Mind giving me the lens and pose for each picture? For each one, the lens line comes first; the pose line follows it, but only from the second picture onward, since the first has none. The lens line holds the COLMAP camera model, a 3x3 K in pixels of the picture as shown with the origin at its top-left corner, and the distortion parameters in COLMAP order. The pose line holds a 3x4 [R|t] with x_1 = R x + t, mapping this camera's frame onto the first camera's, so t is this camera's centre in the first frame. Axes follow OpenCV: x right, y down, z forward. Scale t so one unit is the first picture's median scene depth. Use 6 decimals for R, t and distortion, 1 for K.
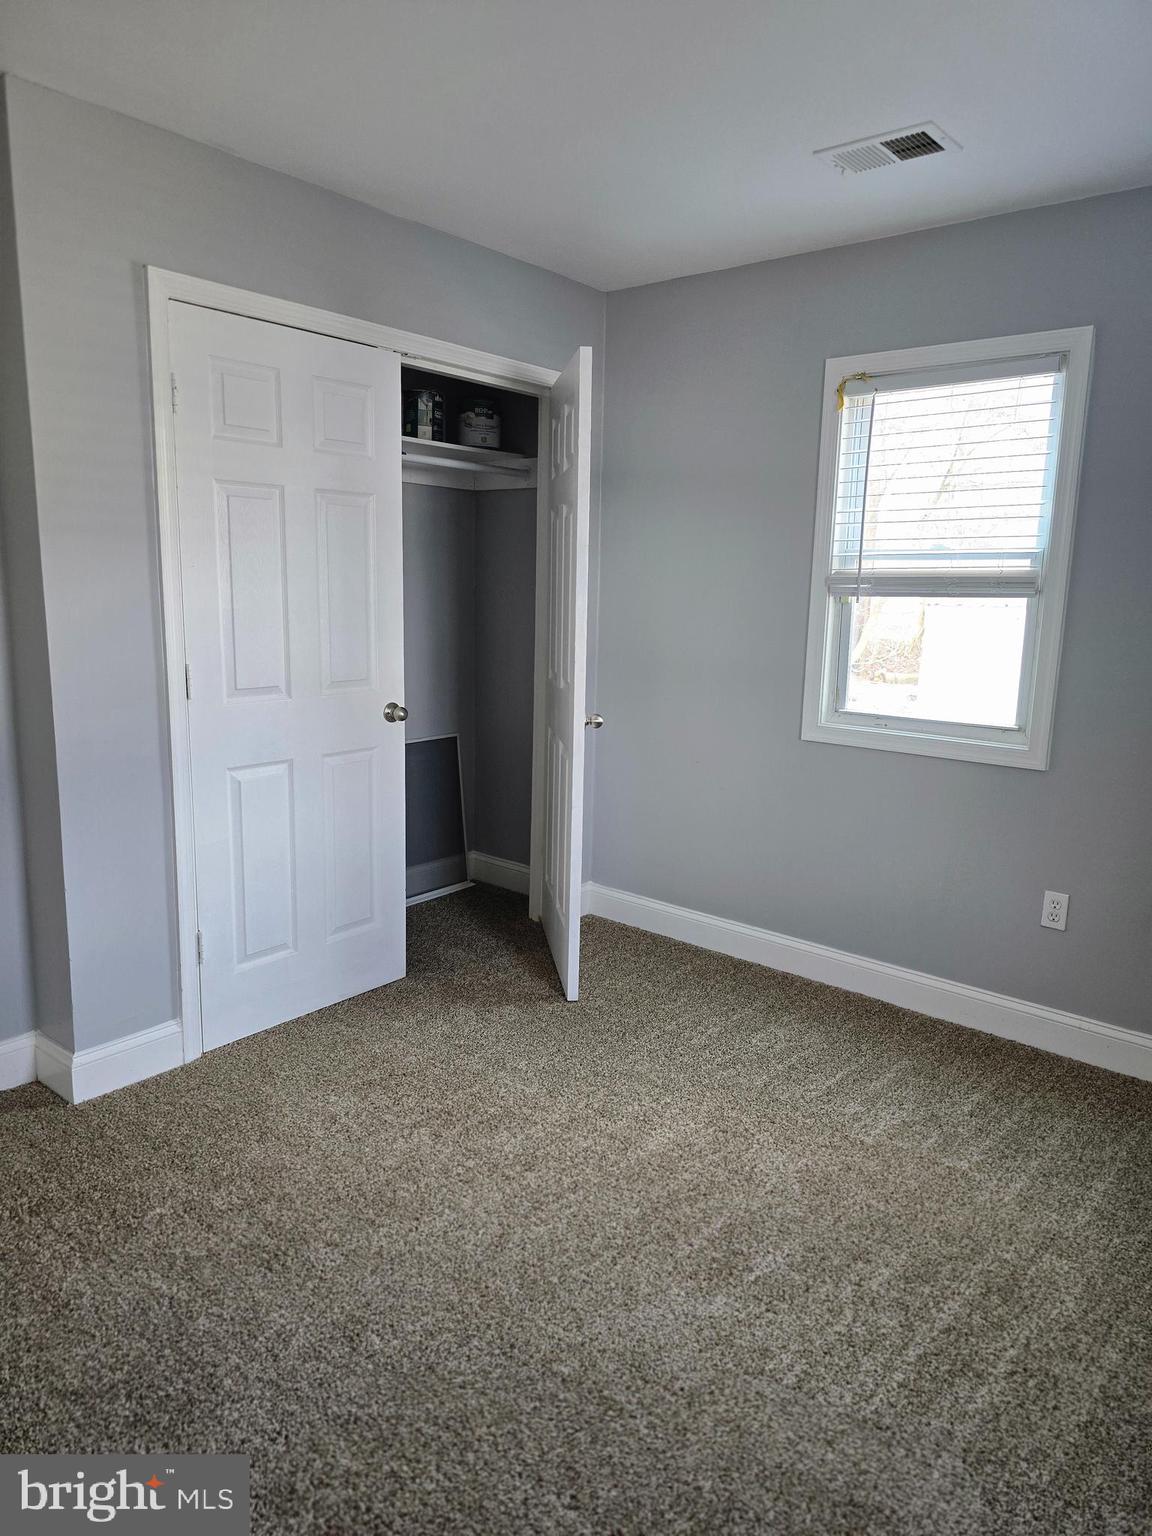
lens RADIAL K [[1021.5, 0, 576.0], [0, 1021.5, 768.0], [0, 0, 1]] dist [0.028674, -0.023330]
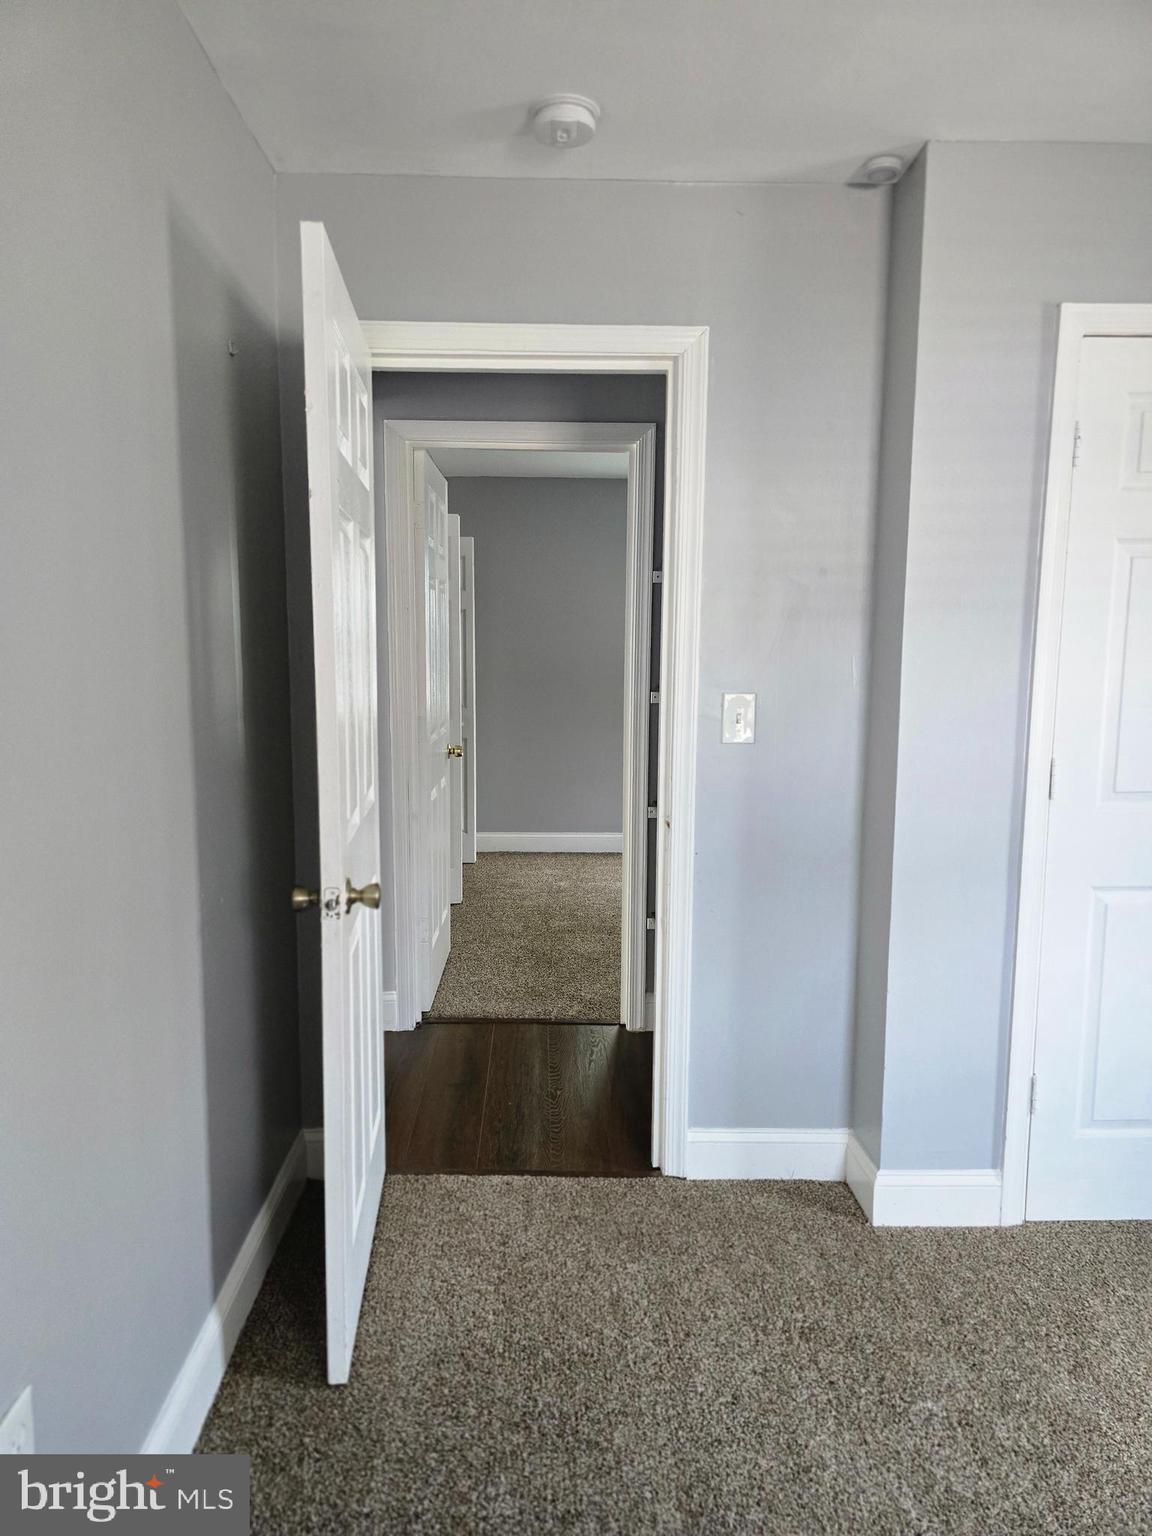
lens RADIAL K [[1021.5, 0, 576.0], [0, 1021.5, 768.0], [0, 0, 1]] dist [0.028674, -0.023330]
pose [[0.658486, 0.073298, -0.749015, -0.004915], [-0.130941, 0.991225, -0.018114, -0.028188], [0.741115, 0.110005, 0.662305, 0.159683]]
